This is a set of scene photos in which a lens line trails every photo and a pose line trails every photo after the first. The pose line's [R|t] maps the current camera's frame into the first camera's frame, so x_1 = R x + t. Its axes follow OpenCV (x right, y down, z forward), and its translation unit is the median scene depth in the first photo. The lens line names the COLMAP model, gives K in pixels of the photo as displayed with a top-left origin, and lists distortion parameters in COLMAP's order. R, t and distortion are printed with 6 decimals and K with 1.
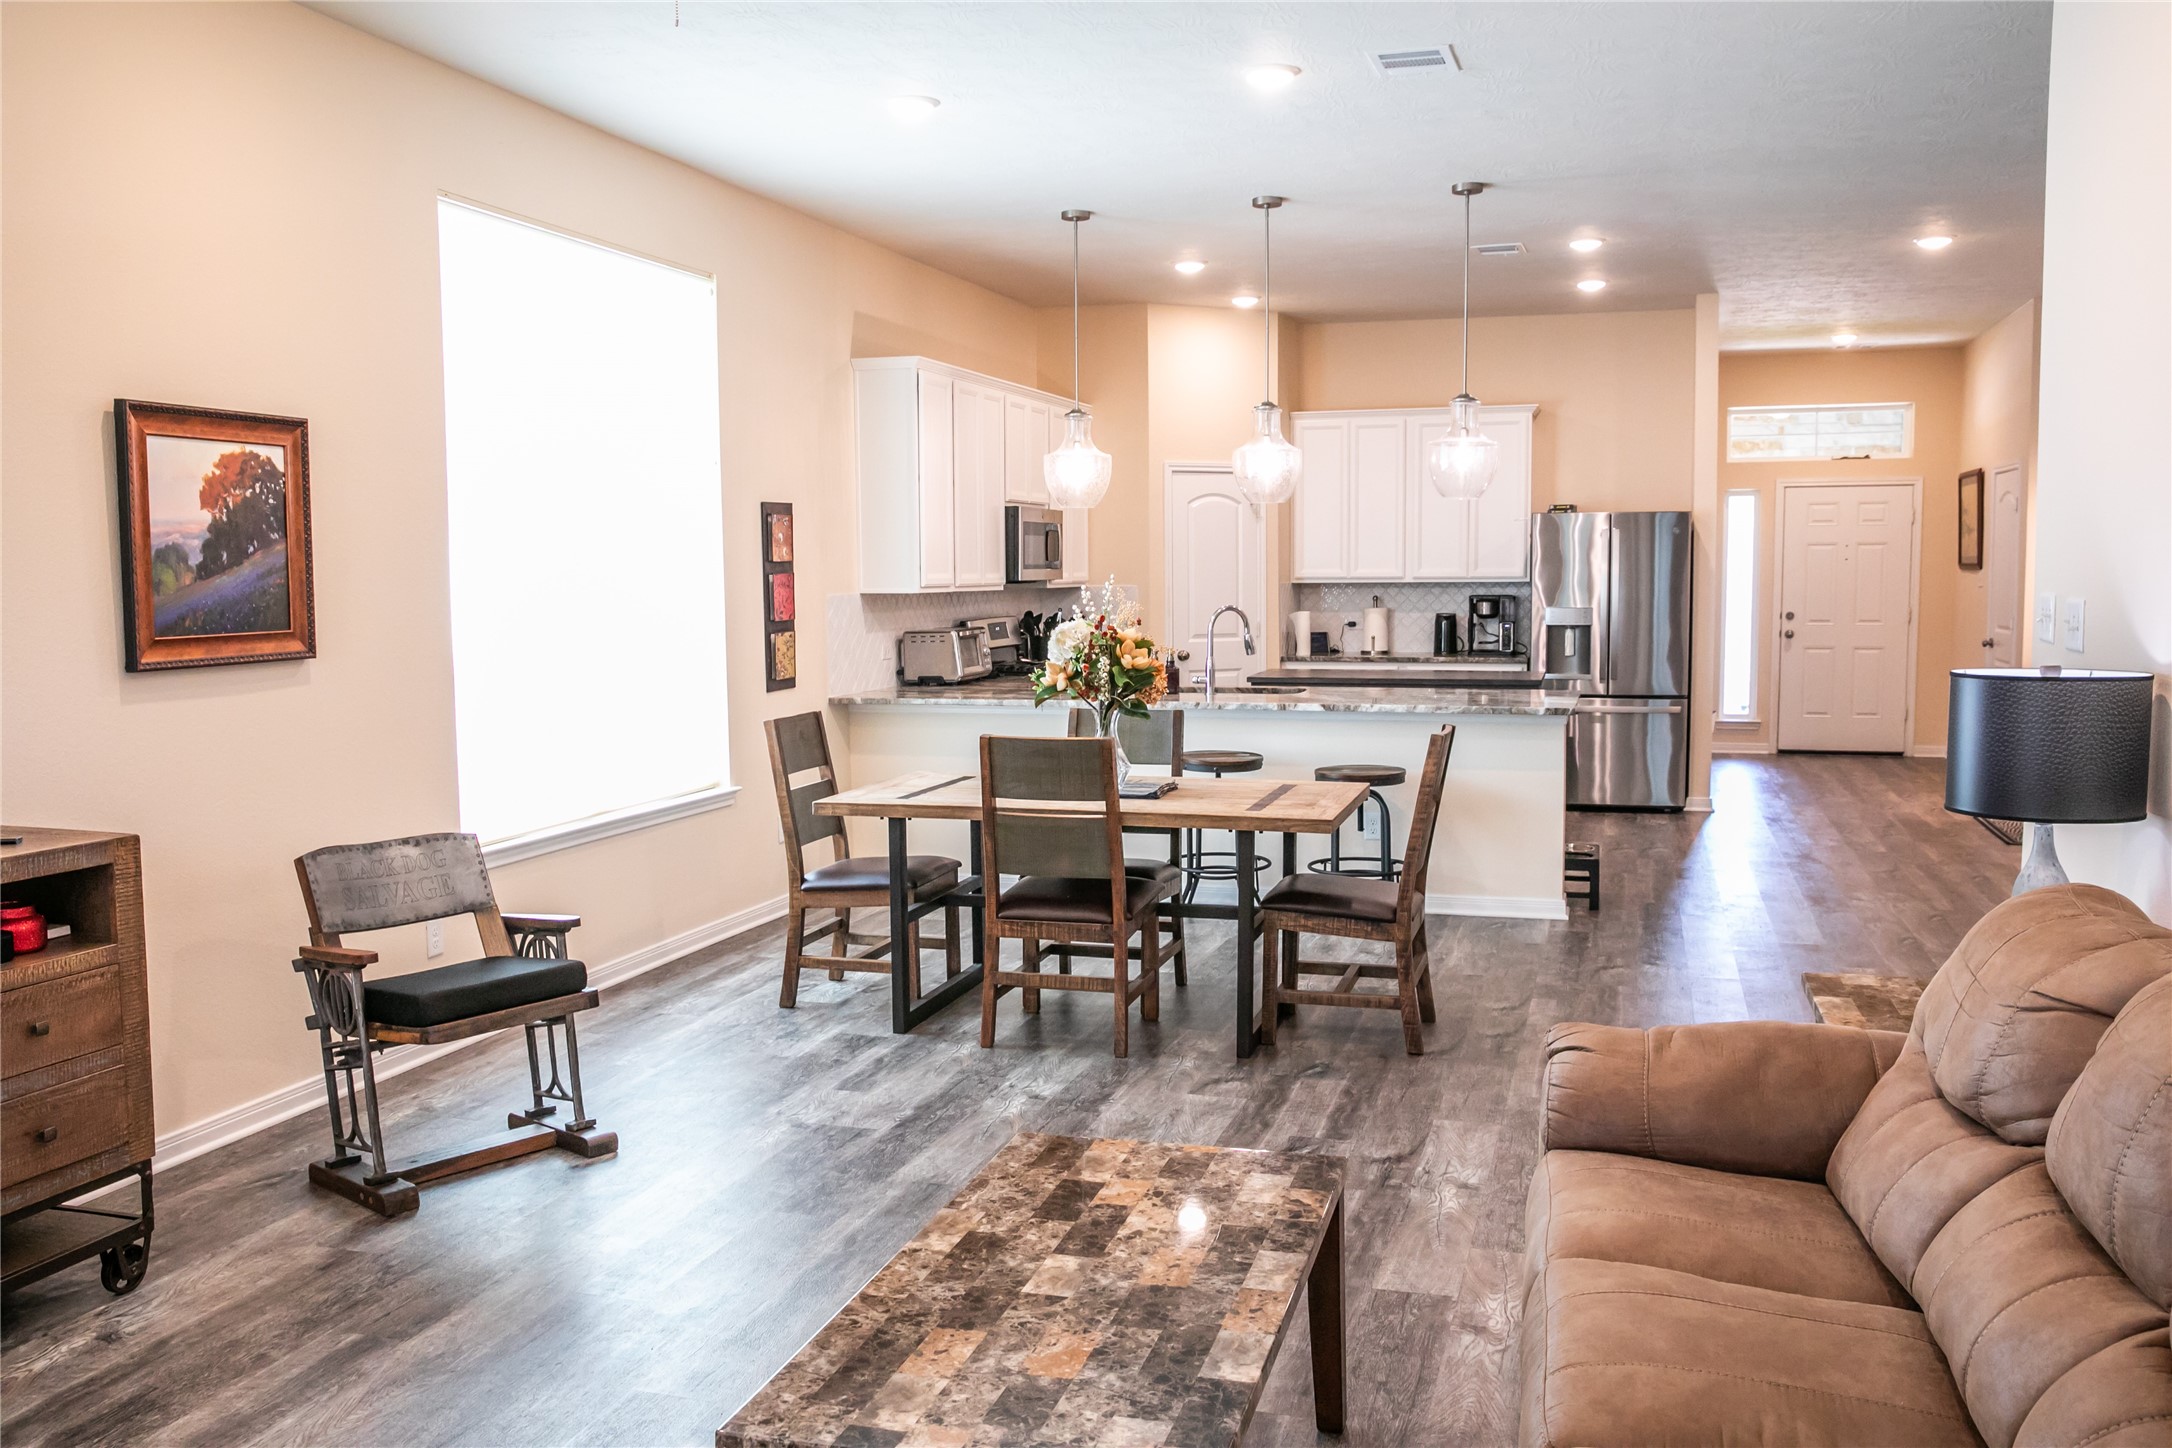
lens RADIAL K [[1846.6, 0, 1067.7], [0, 1846.6, 716.7], [0, 0, 1]] dist [-0.030907, 0.022325]
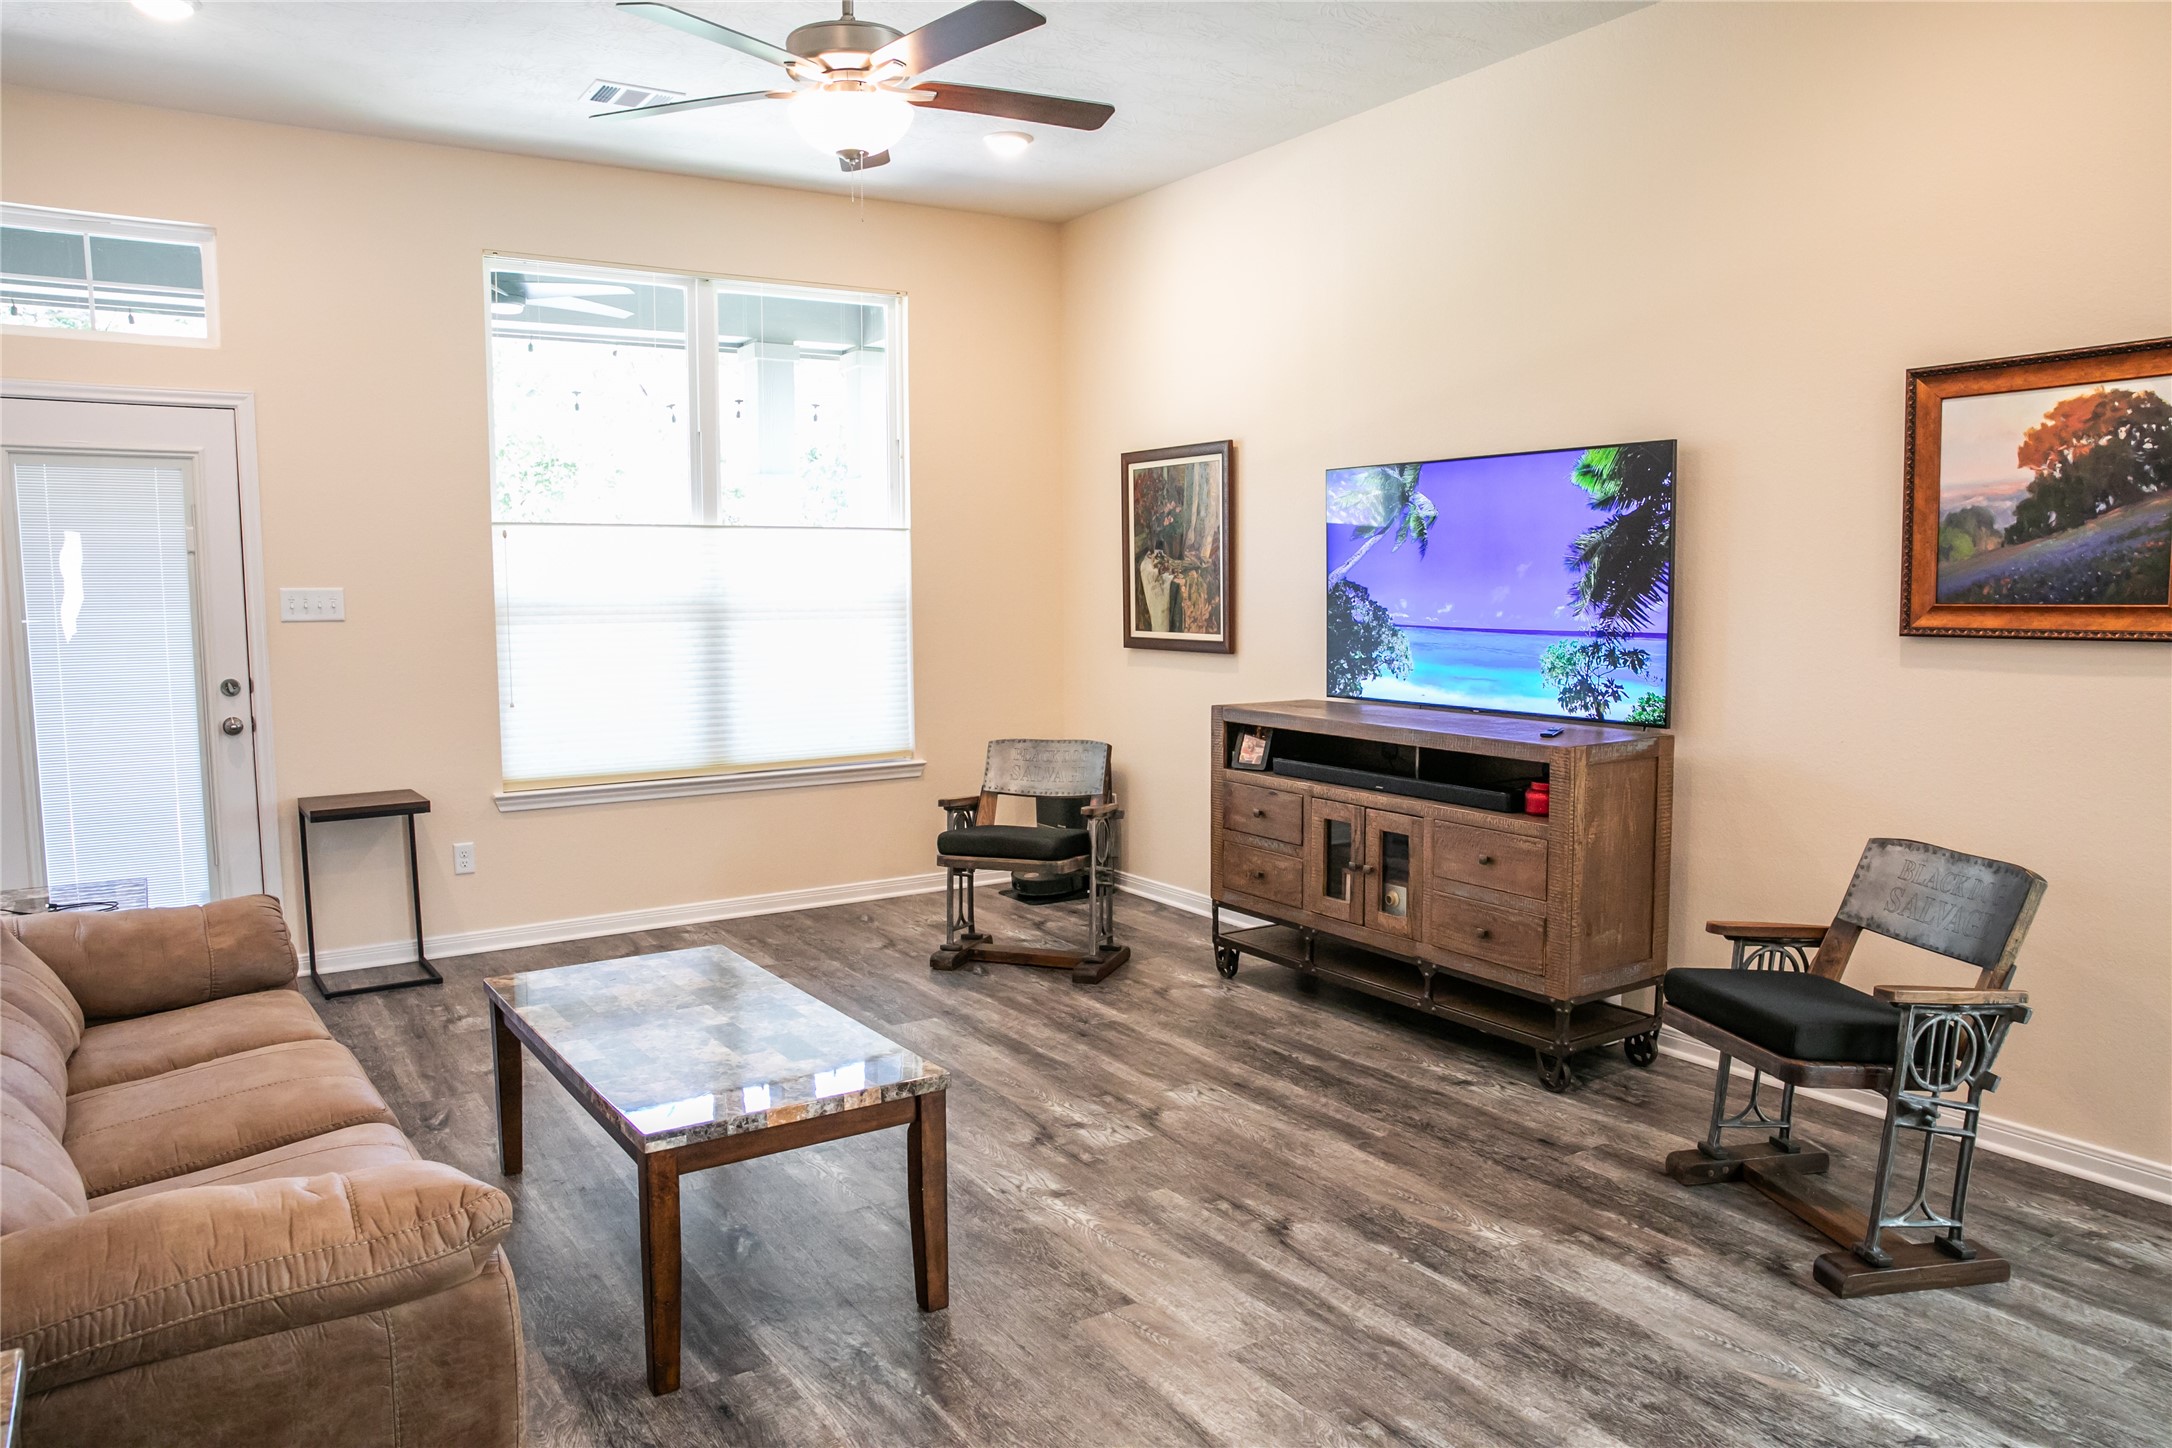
lens RADIAL K [[1485.3, 0, 1076.8], [0, 1485.3, 718.2], [0, 0, 1]] dist [-0.109090, 0.083185]
pose [[-0.643837, 0.081801, -0.760778, 0.372581], [-0.050400, 0.987576, 0.148840, -0.068797], [0.763501, 0.134171, -0.631715, 1.059049]]
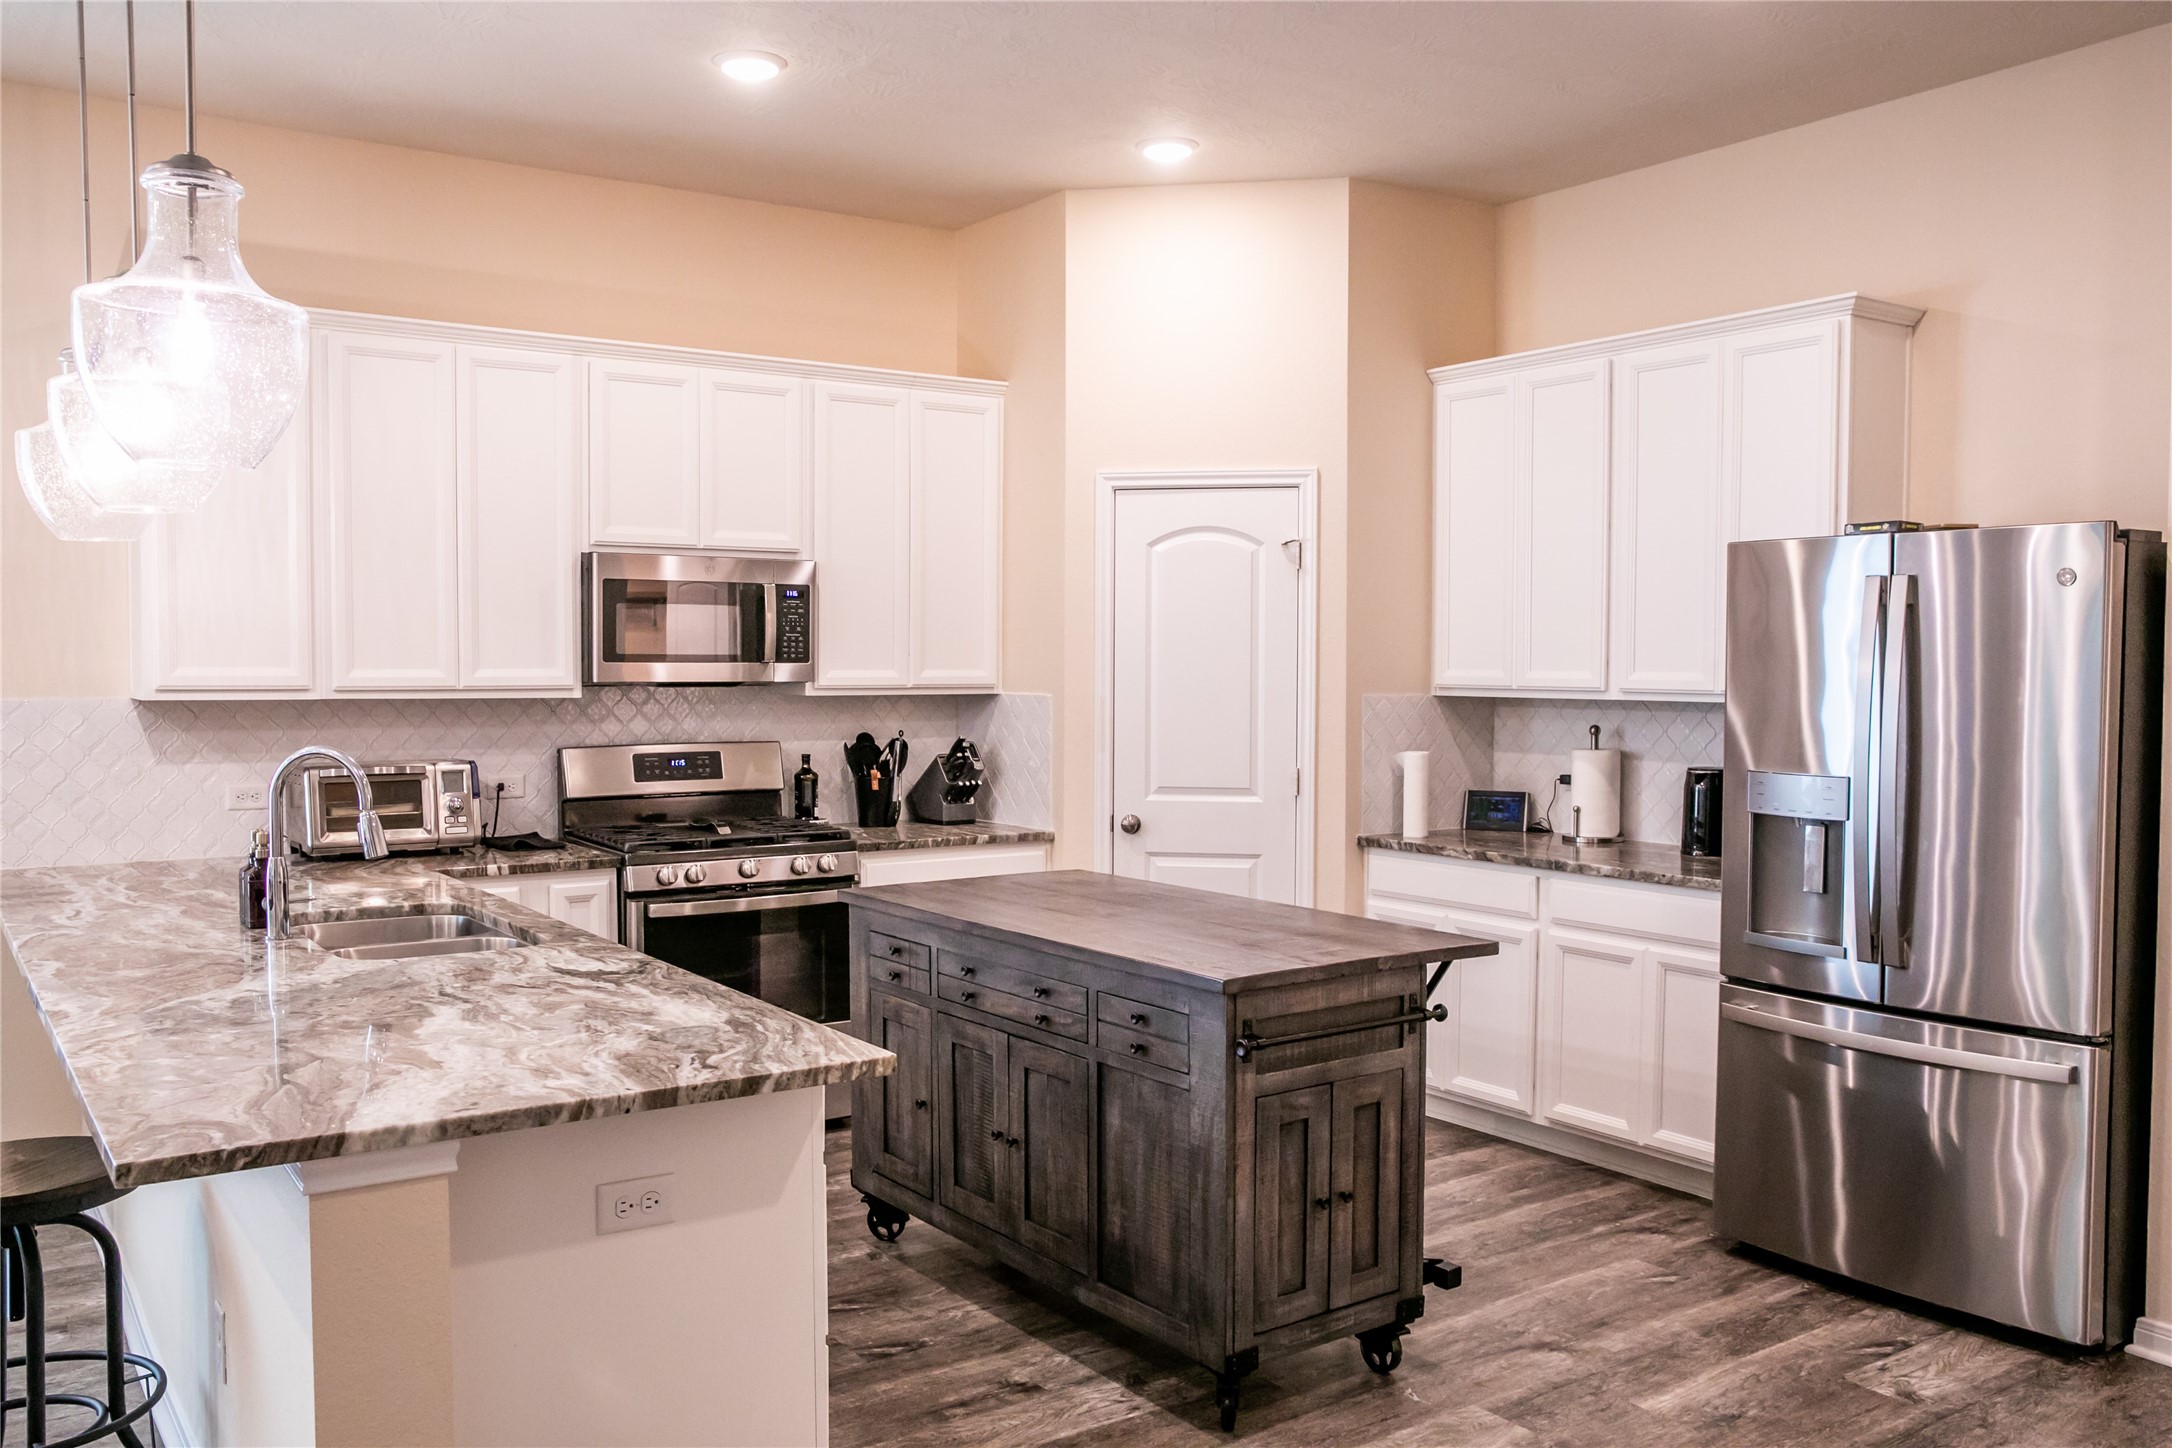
lens RADIAL K [[1739.8, 0, 1092.8], [0, 1739.8, 731.9], [0, 0, 1]] dist [-0.063989, 0.032395]
pose [[0.784632, 0.033514, -0.619055, 0.839151], [-0.058415, 0.998092, -0.020005, -0.112391], [0.617203, 0.051859, 0.785093, 1.335547]]
